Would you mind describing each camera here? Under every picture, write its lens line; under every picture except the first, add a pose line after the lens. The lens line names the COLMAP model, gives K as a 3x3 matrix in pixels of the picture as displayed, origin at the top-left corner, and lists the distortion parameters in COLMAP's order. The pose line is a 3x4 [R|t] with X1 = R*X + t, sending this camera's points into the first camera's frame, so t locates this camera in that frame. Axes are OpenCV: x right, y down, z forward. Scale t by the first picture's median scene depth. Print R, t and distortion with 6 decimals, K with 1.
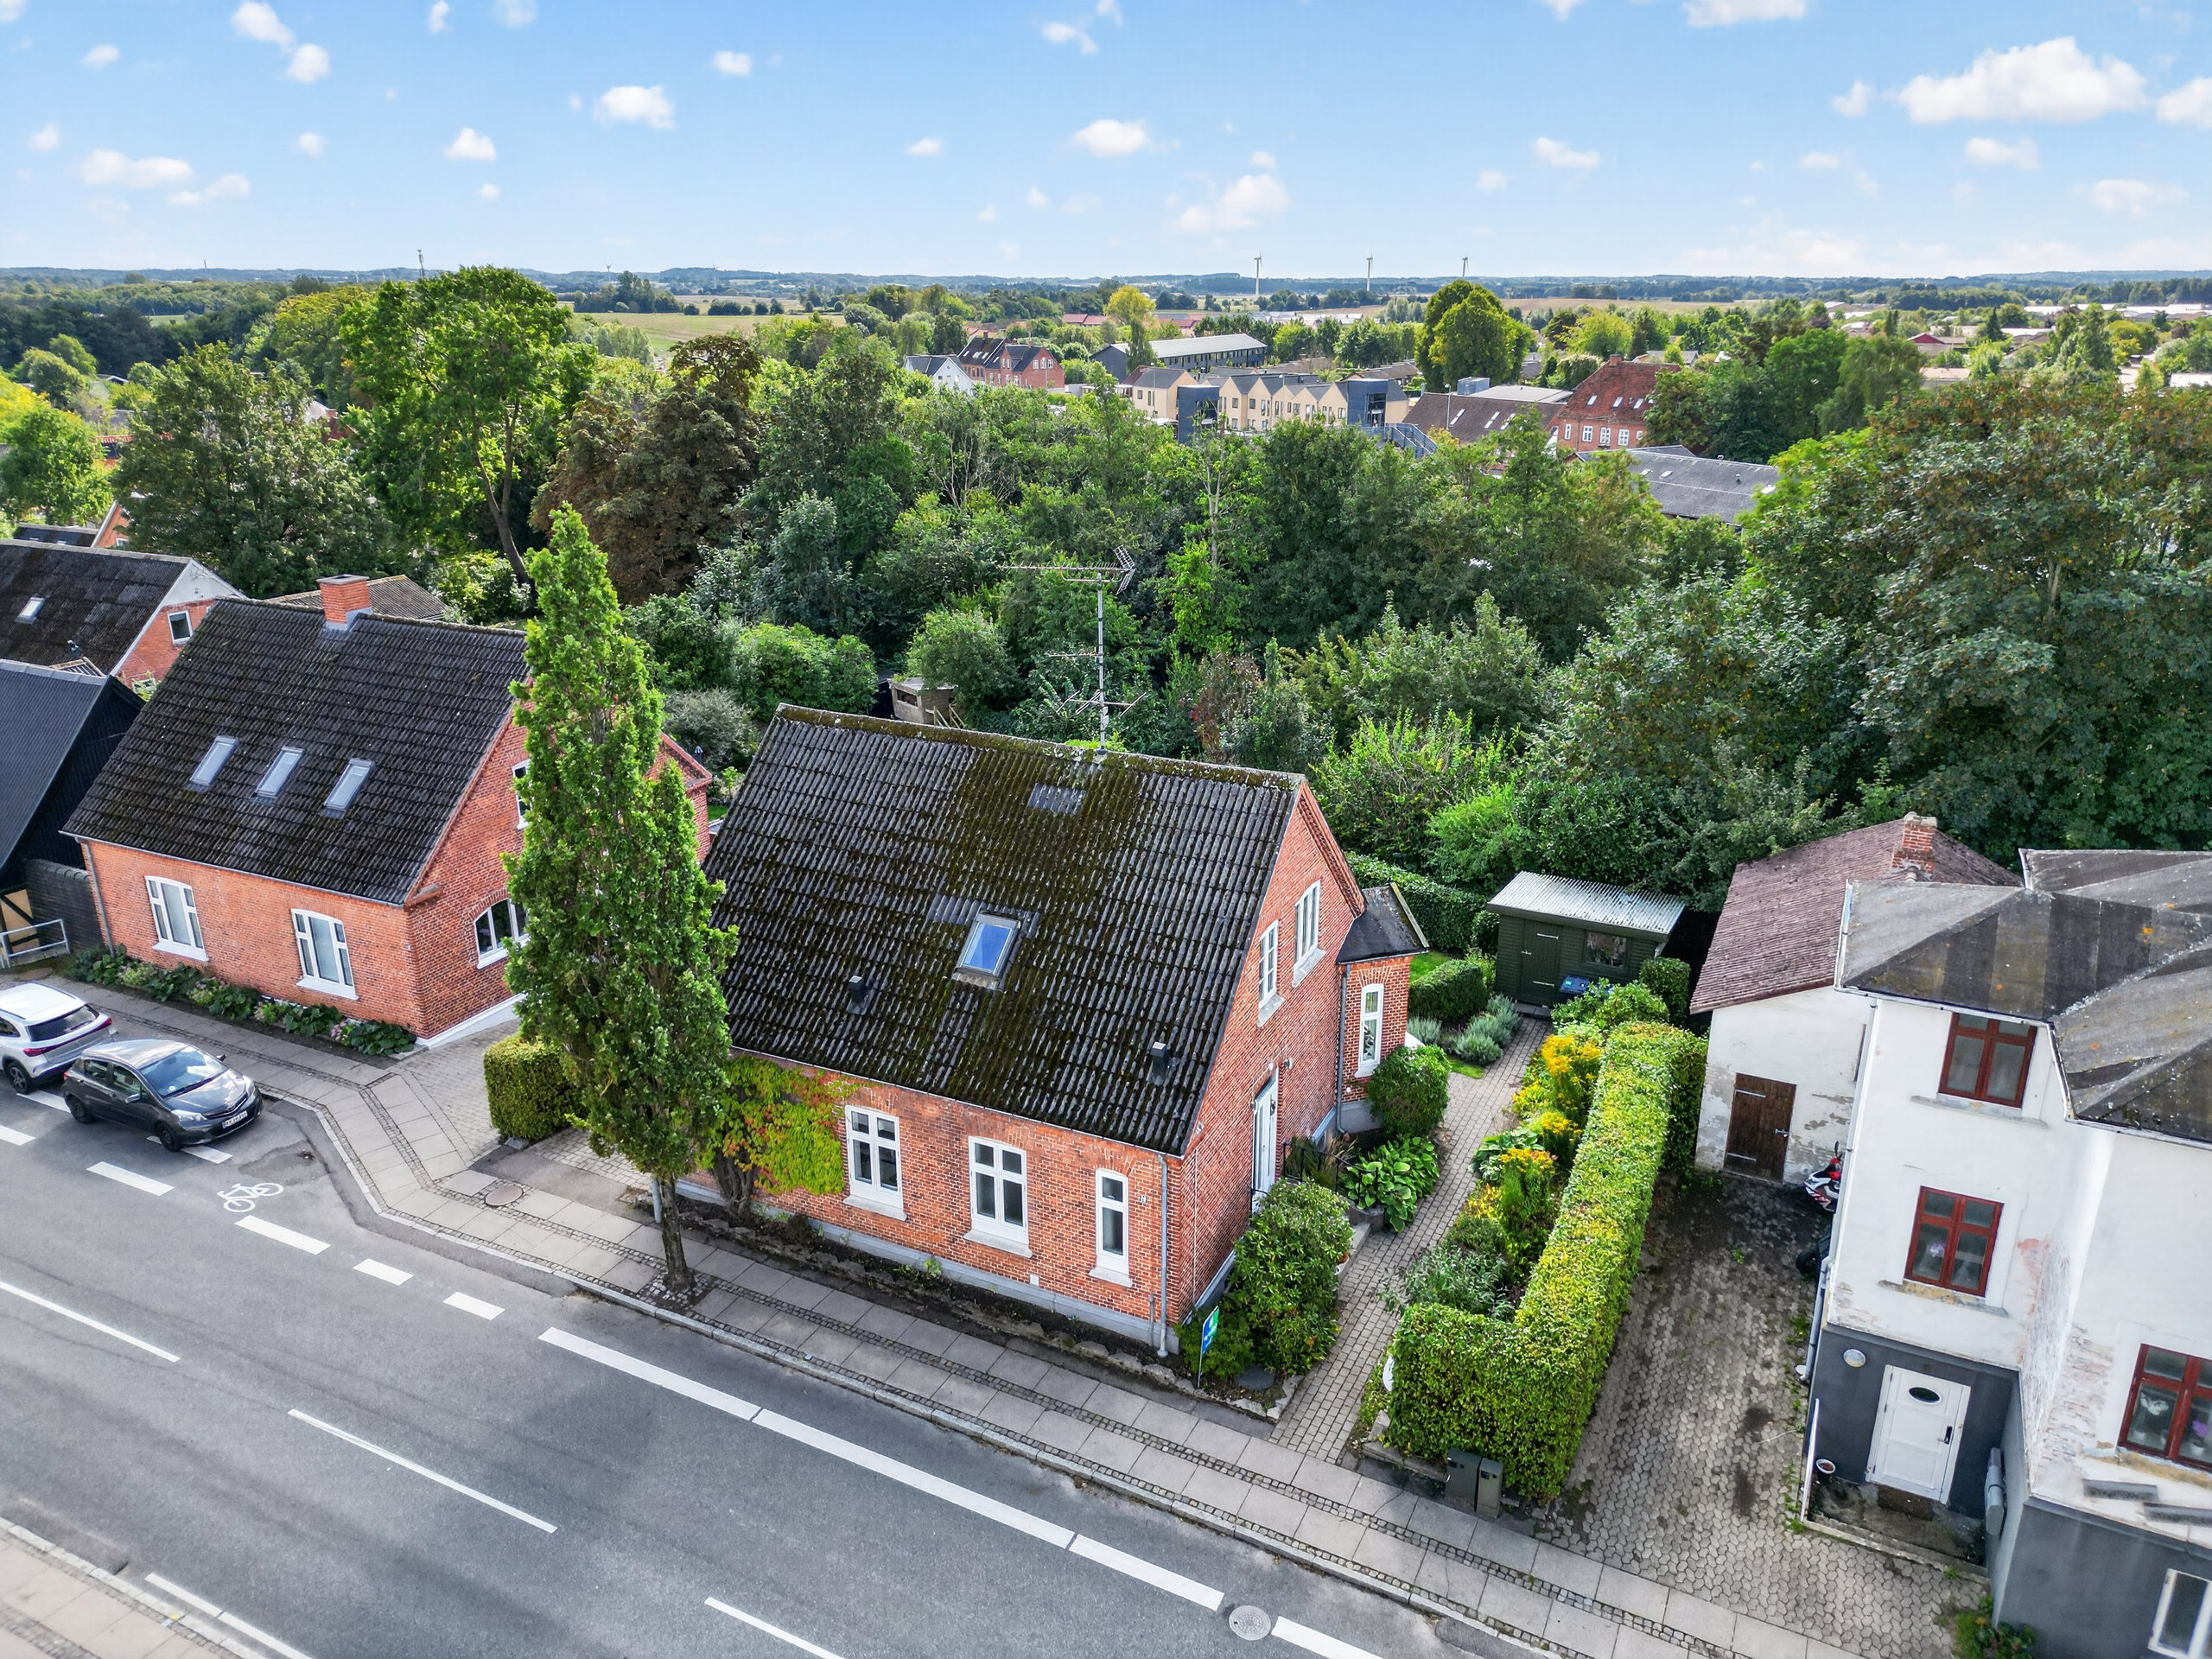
lens RADIAL K [[1561.3, 0, 1103.4], [0, 1561.3, 676.6], [0, 0, 1]] dist [0.067111, -0.035139]
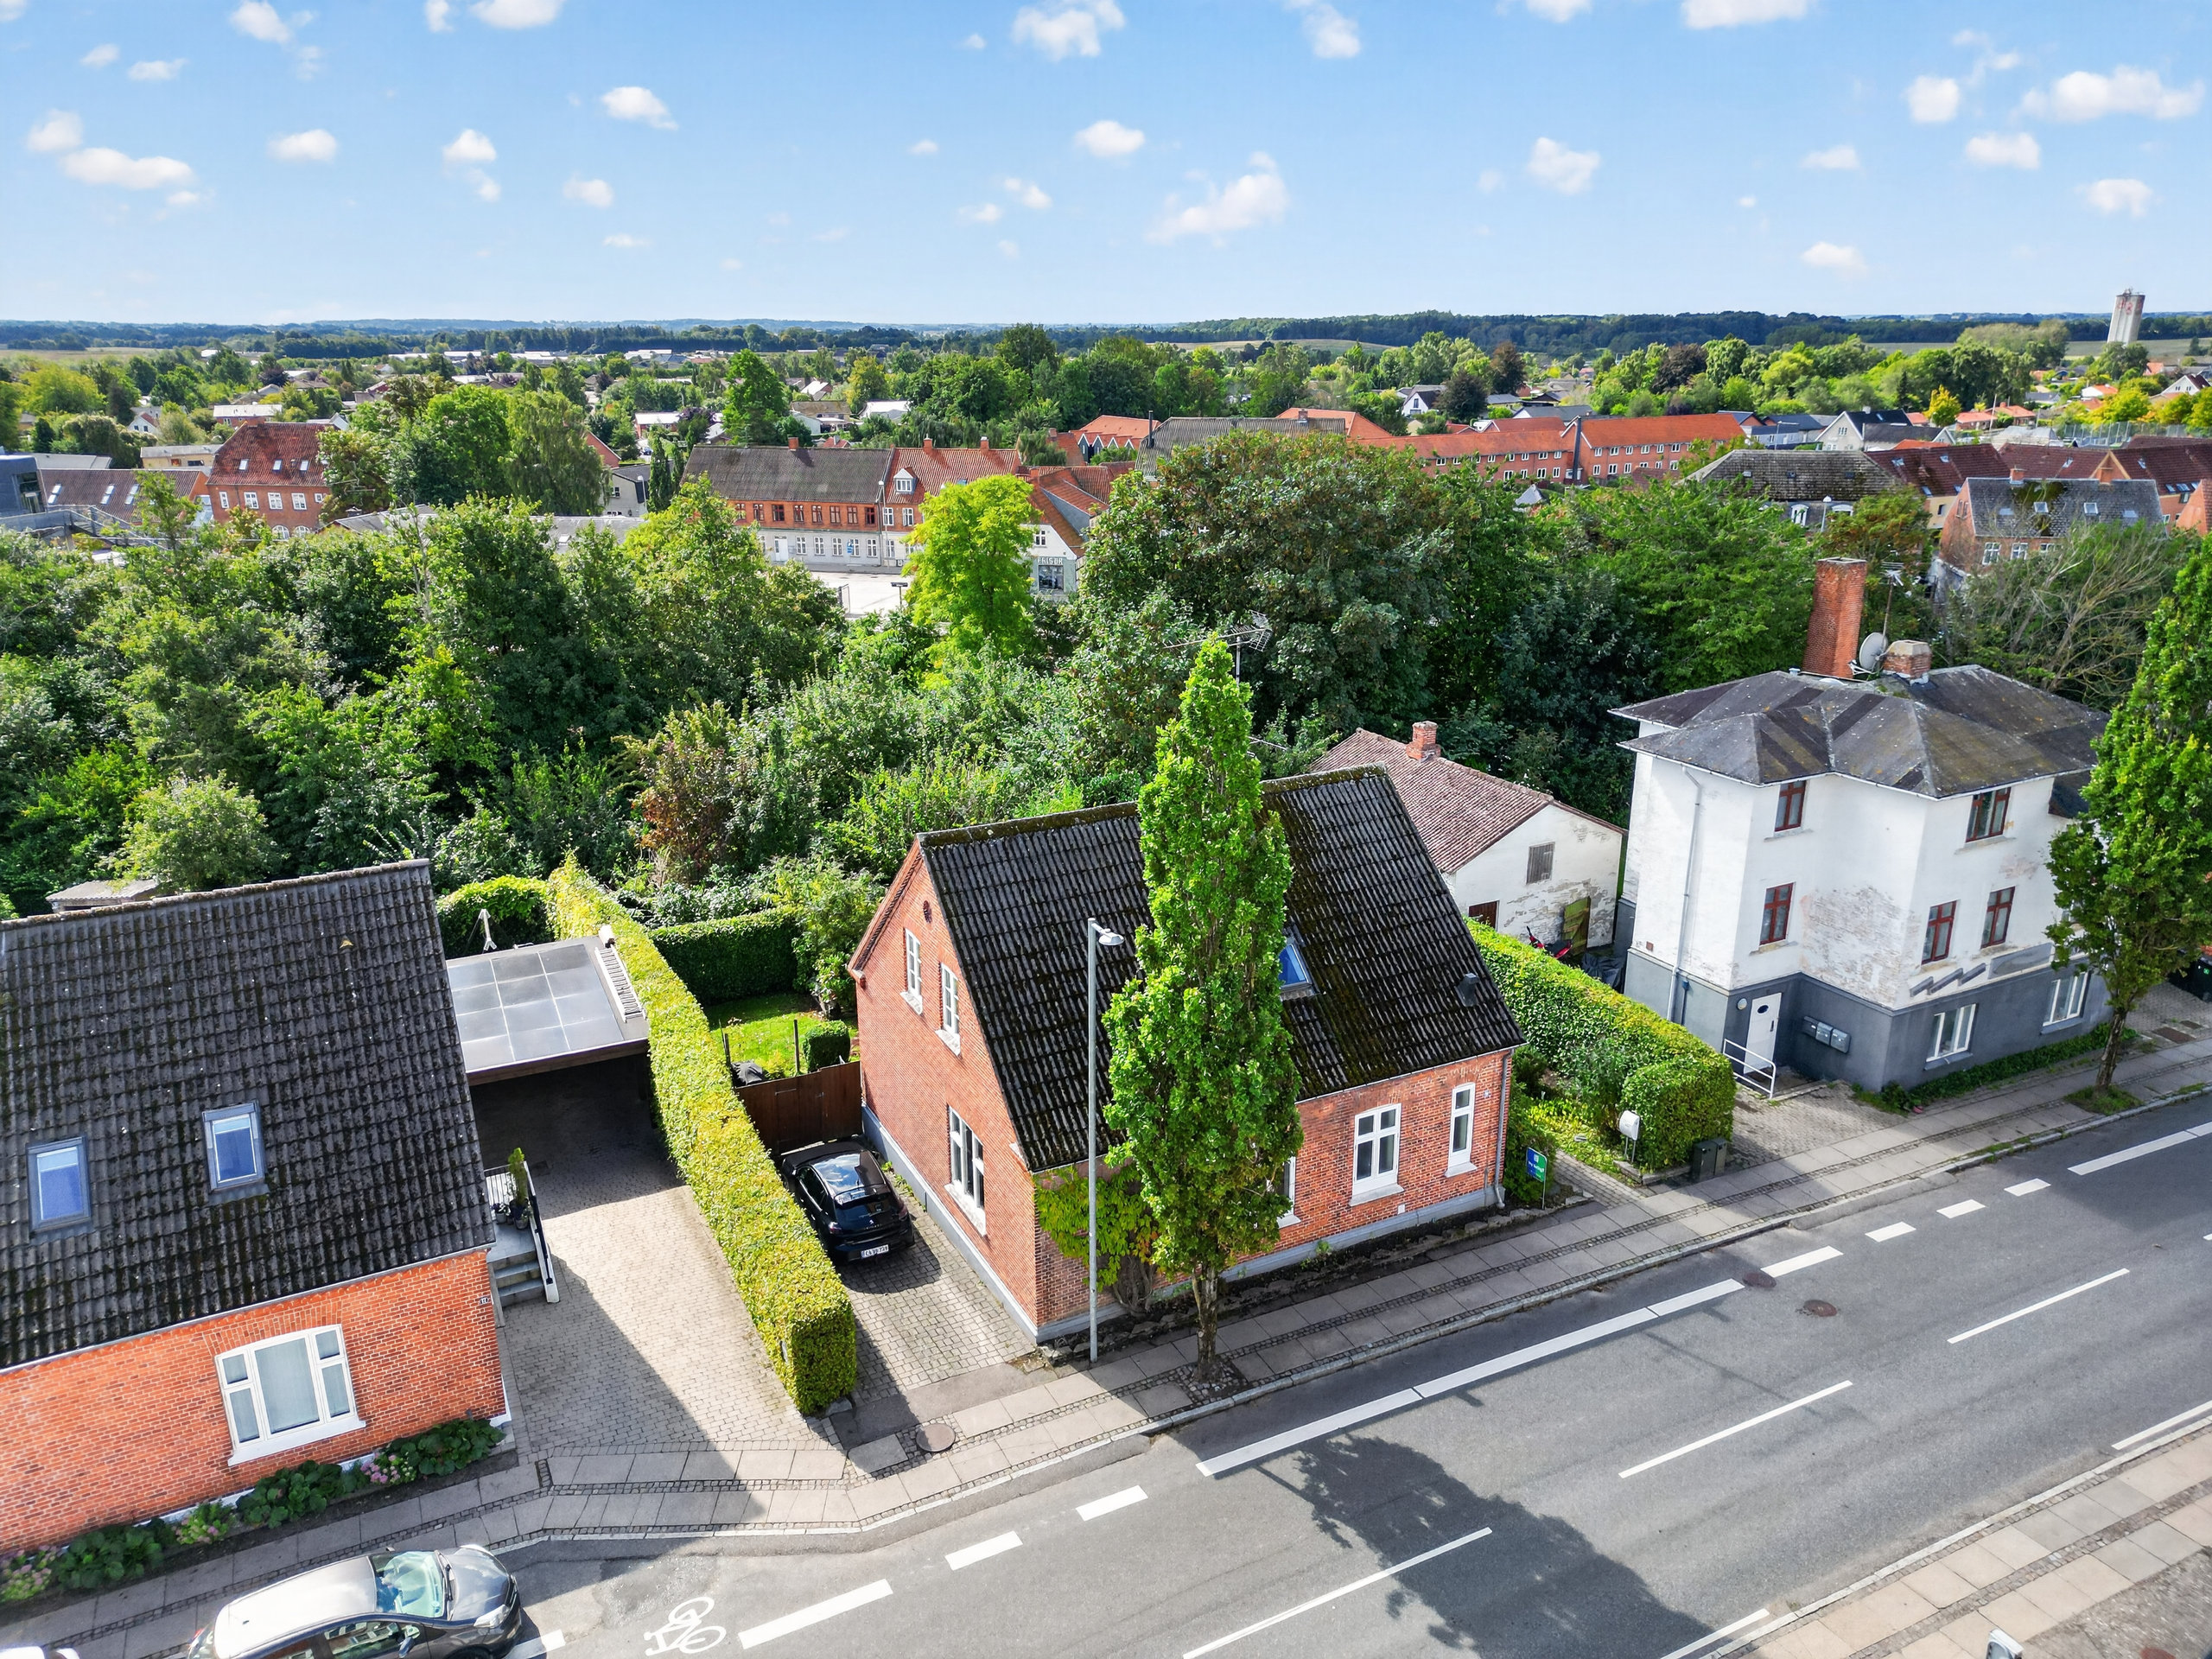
lens RADIAL K [[1551.9, 0, 1111.1], [0, 1551.9, 828.2], [0, 0, 1]] dist [0.107340, -0.124611]
pose [[0.589238, -0.237931, 0.772132, -1.015893], [0.191801, 0.969531, 0.152389, -0.115081], [-0.784864, 0.058302, 0.616920, 0.432423]]
